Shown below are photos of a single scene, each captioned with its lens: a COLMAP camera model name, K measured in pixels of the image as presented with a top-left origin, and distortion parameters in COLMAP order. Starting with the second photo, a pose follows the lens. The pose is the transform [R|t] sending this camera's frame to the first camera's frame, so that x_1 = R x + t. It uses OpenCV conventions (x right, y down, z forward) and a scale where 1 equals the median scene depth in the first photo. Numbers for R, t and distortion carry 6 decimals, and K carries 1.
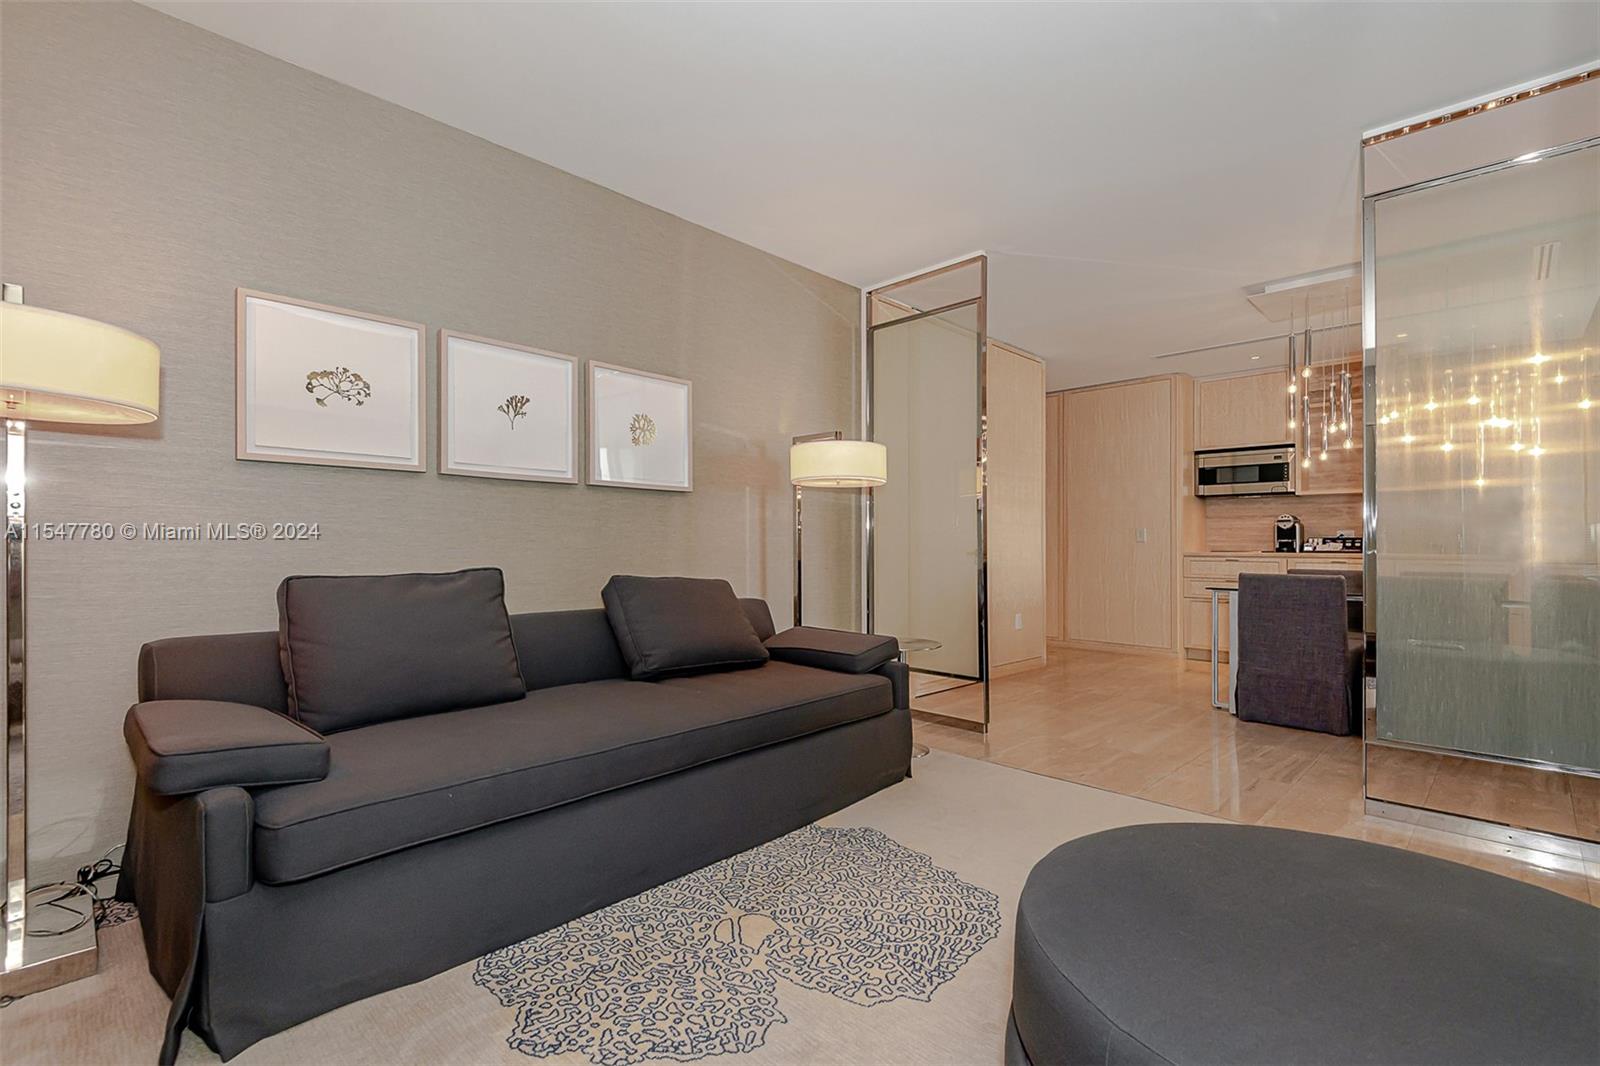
lens RADIAL K [[736.8, 0, 811.0], [0, 736.8, 541.9], [0, 0, 1]] dist [0.024981, -0.011638]
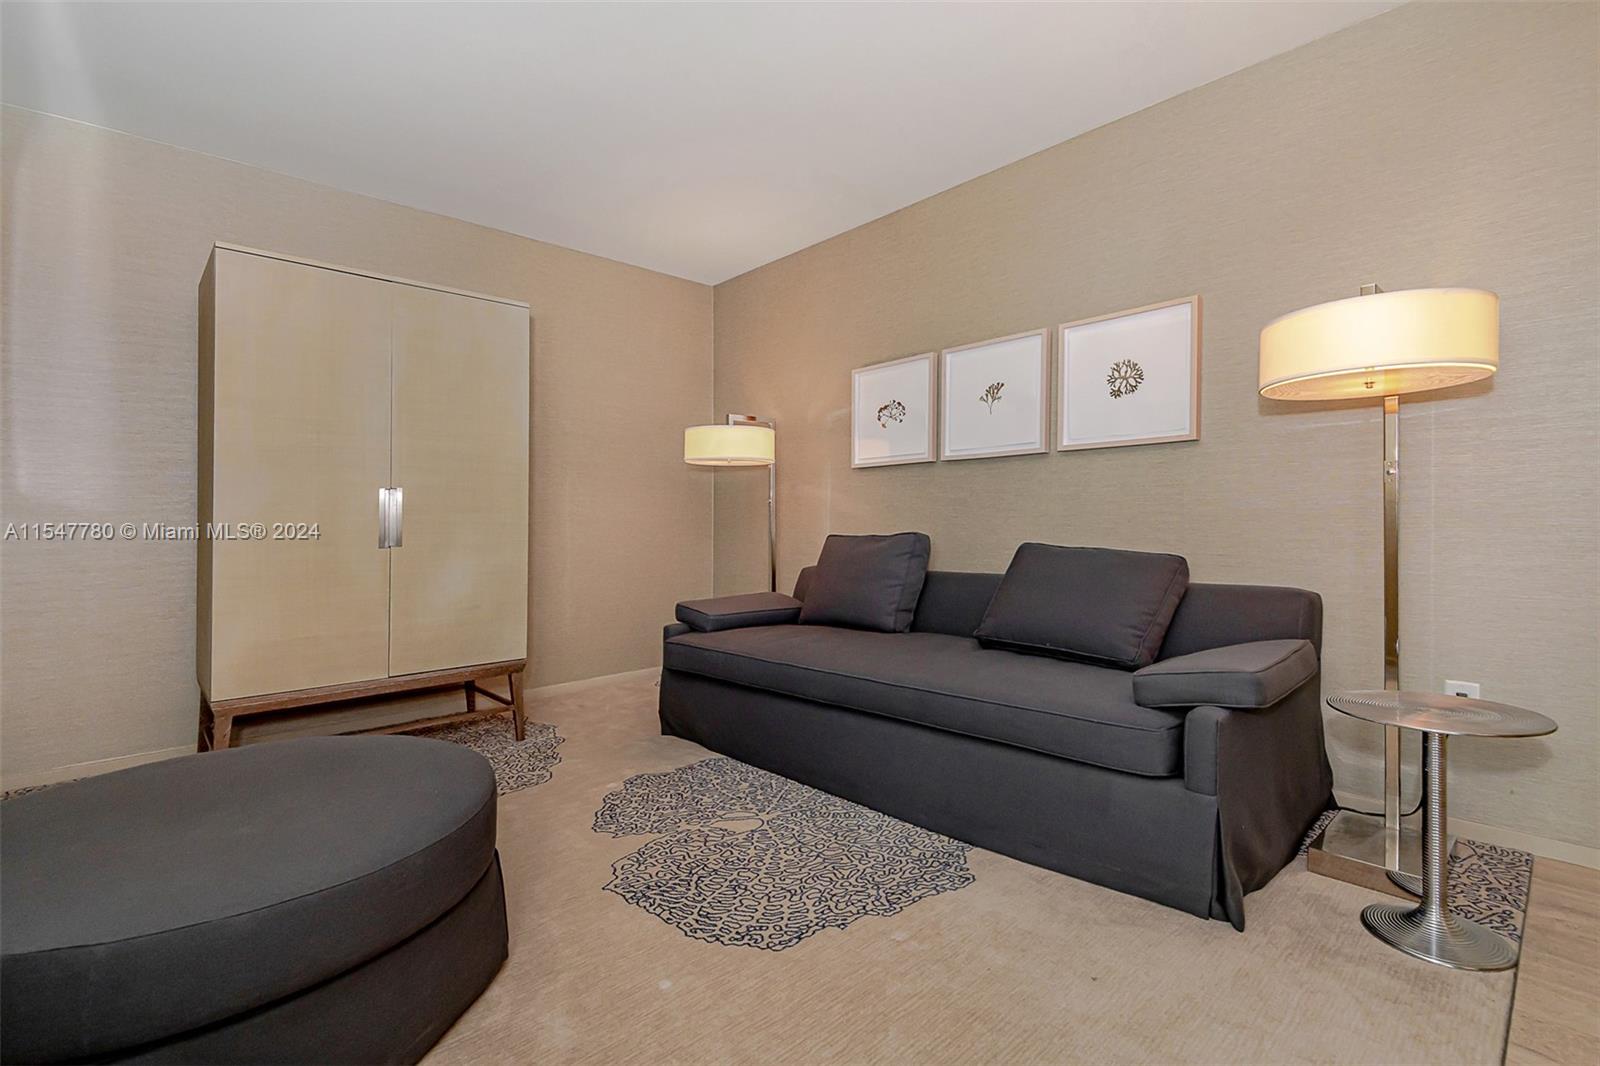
lens RADIAL K [[706.5, 0, 809.1], [0, 706.5, 519.6], [0, 0, 1]] dist [0.016150, -0.007540]
pose [[-0.028037, -0.009818, -0.999559, 0.839742], [0.015510, 0.999827, -0.010256, 0.023932], [0.999487, -0.015791, -0.027879, 0.884854]]
